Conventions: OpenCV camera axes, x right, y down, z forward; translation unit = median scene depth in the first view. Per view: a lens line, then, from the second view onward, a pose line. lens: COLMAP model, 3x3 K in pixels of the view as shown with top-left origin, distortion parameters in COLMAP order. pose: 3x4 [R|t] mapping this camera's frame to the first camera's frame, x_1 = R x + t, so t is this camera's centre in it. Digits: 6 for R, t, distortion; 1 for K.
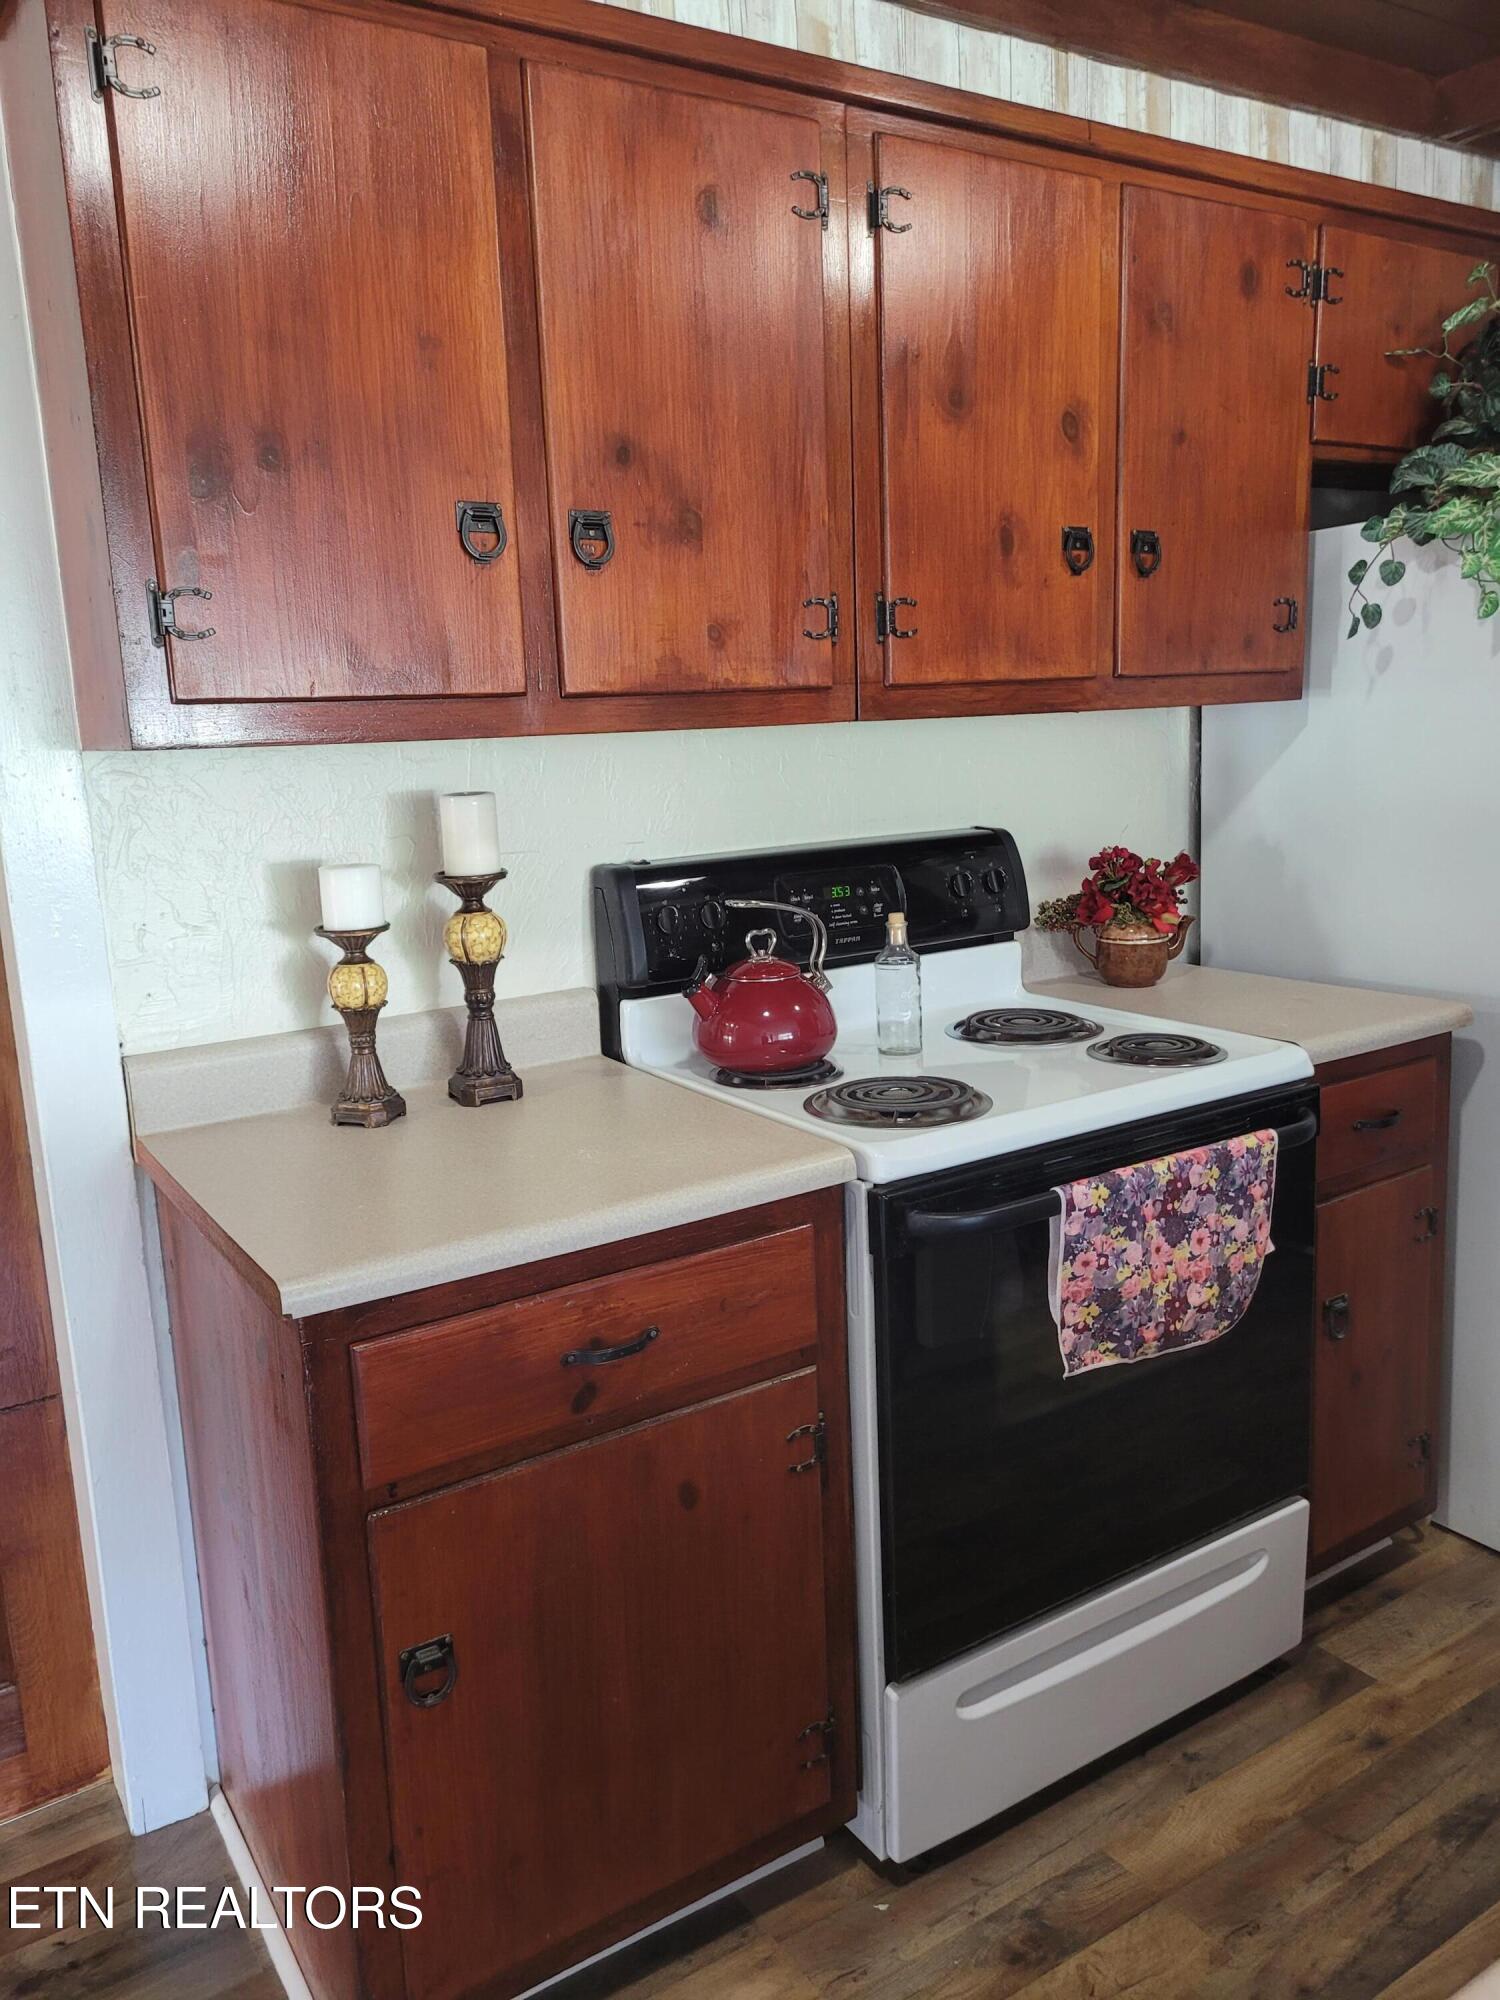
lens RADIAL K [[1495.9, 0, 712.0], [0, 1495.9, 984.4], [0, 0, 1]] dist [0.058653, -0.040622]
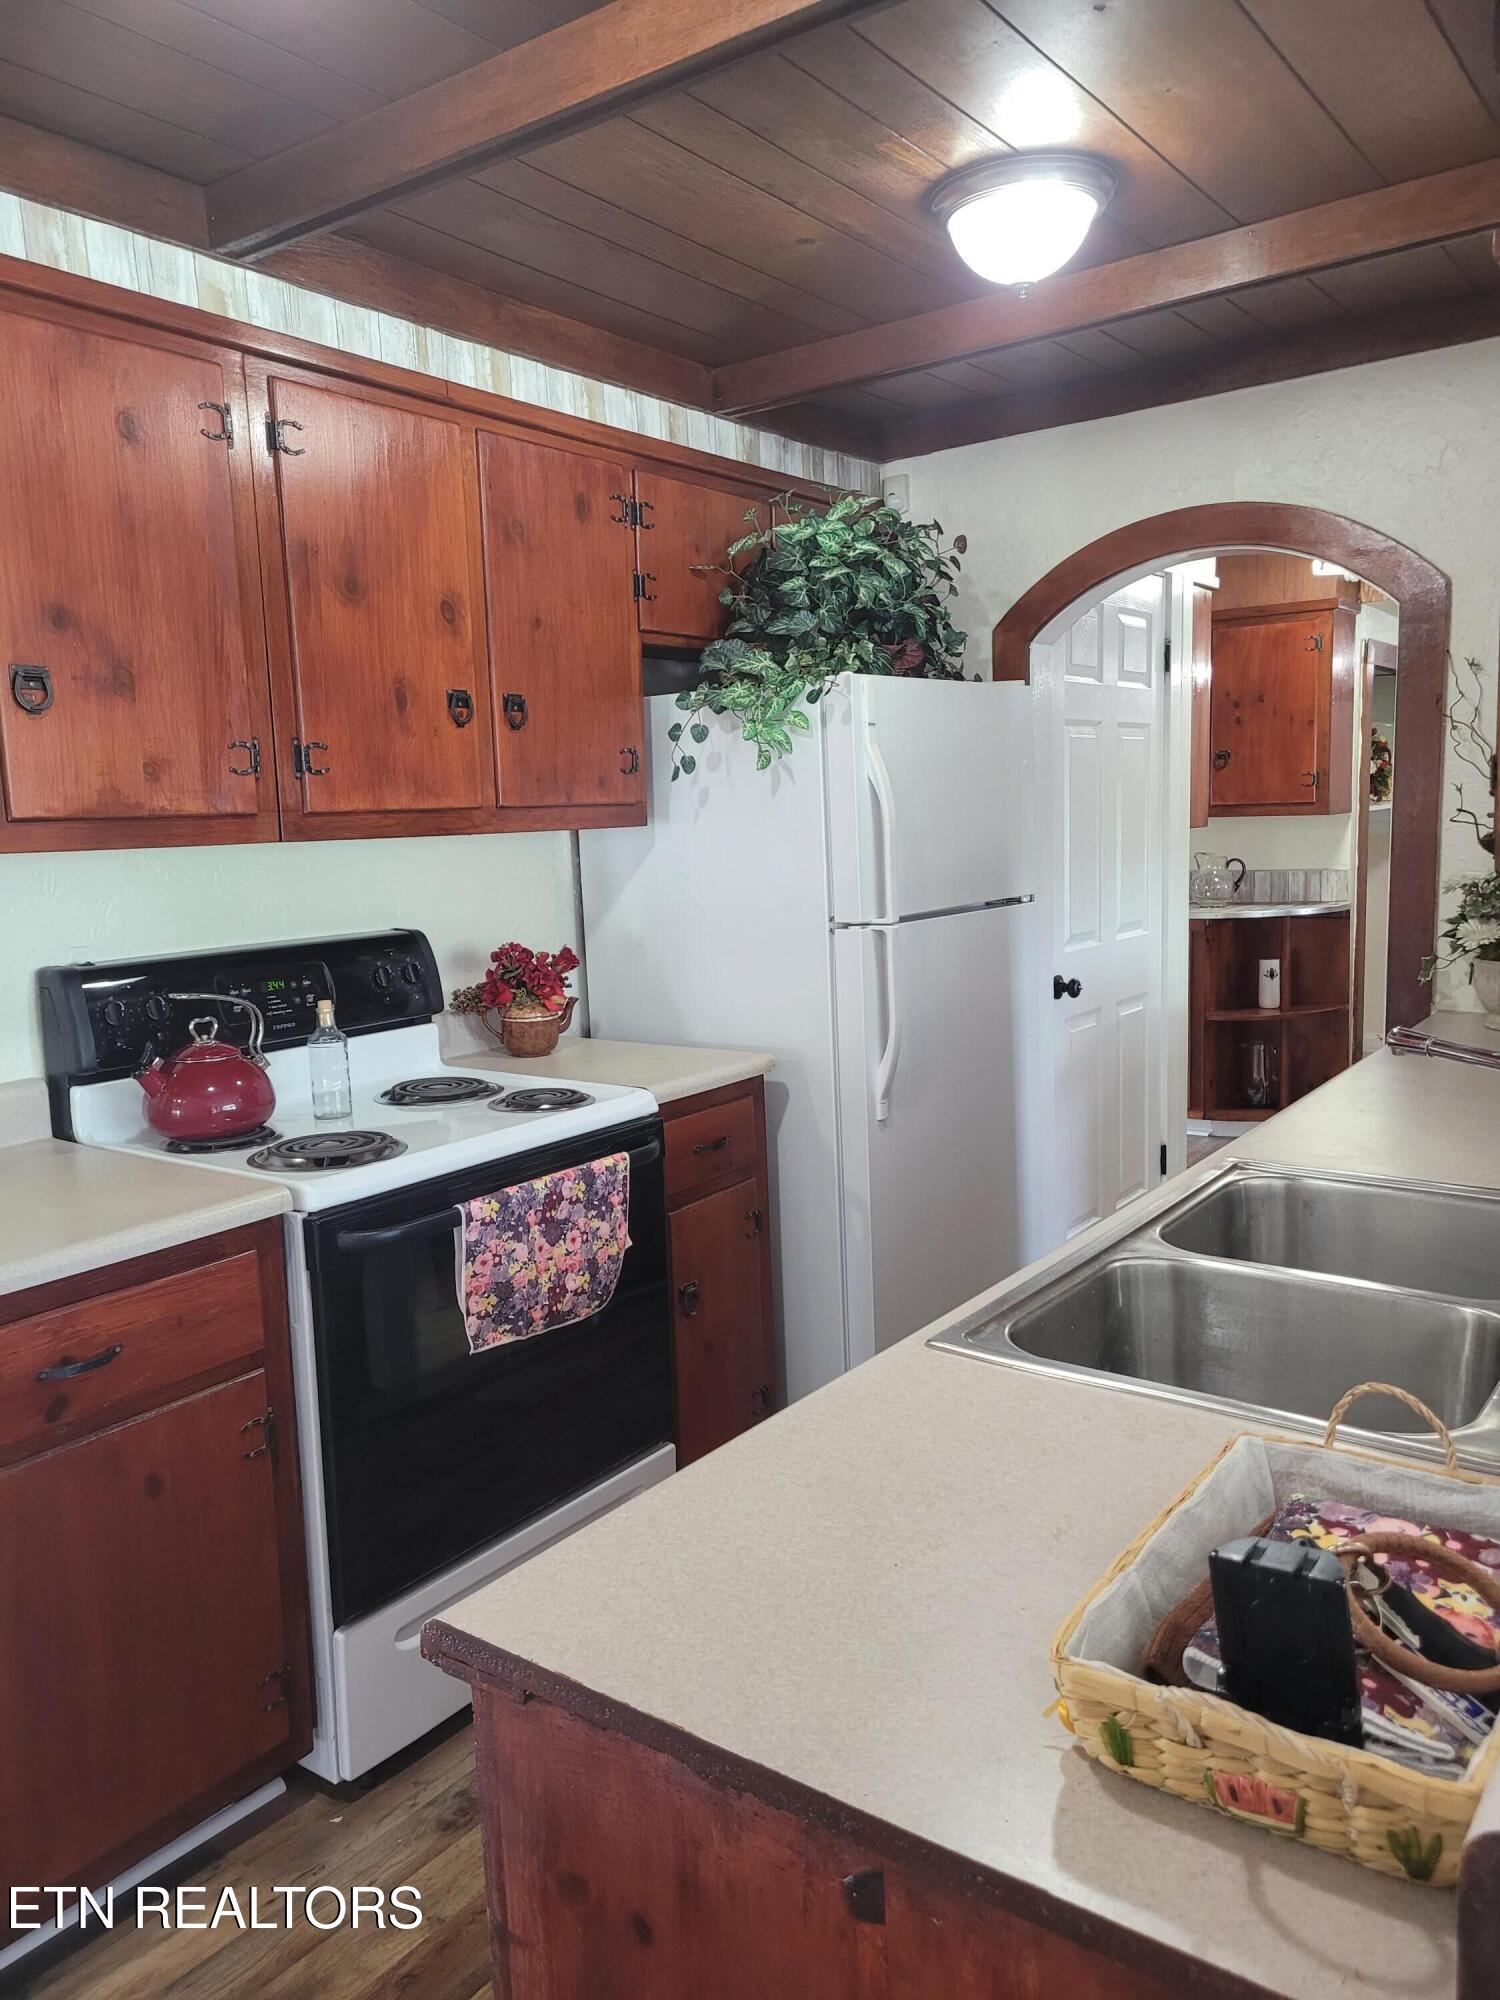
lens RADIAL K [[1501.2, 0, 758.0], [0, 1501.2, 1001.0], [0, 0, 1]] dist [0.061319, -0.045876]
pose [[0.927238, -0.037365, 0.372604, -0.005165], [0.059770, 0.997021, -0.048757, 0.034346], [-0.369673, 0.067480, 0.926708, -0.260496]]
